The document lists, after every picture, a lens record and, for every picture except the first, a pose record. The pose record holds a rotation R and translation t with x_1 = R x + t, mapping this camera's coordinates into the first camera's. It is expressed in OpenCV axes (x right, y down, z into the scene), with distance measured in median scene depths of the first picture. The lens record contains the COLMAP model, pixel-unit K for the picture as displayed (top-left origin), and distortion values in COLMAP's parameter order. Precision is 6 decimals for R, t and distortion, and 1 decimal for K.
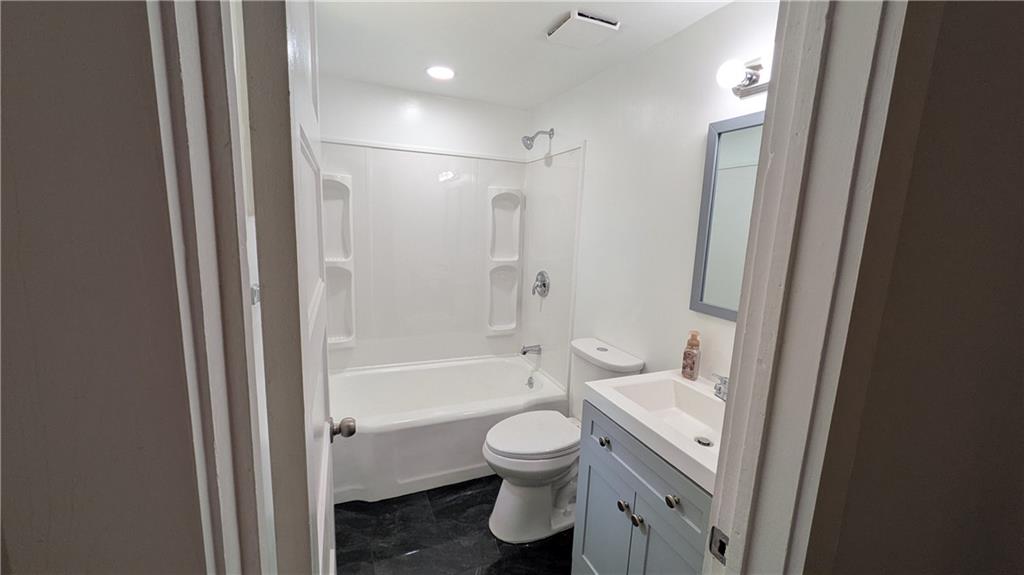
lens RADIAL K [[393.1, 0, 513.6], [0, 393.1, 282.1], [0, 0, 1]] dist [0.002065, 0.000038]
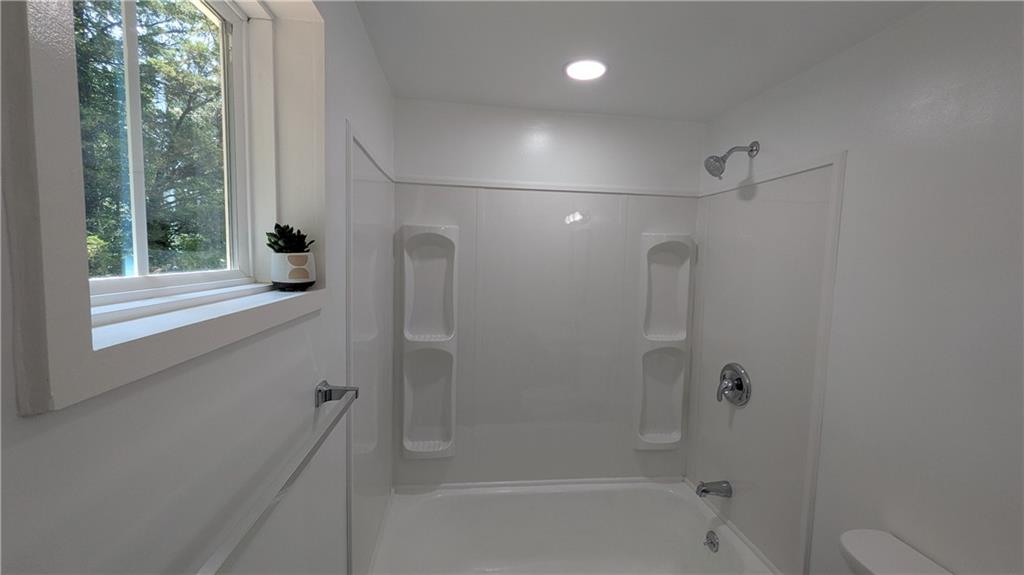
lens RADIAL K [[393.1, 0, 513.6], [0, 393.1, 282.1], [0, 0, 1]] dist [0.002065, 0.000038]
pose [[0.958481, 0.007547, -0.285058, -0.085736], [-0.033776, 0.995617, -0.087207, -0.090402], [0.283150, 0.093215, 0.954535, 0.285987]]
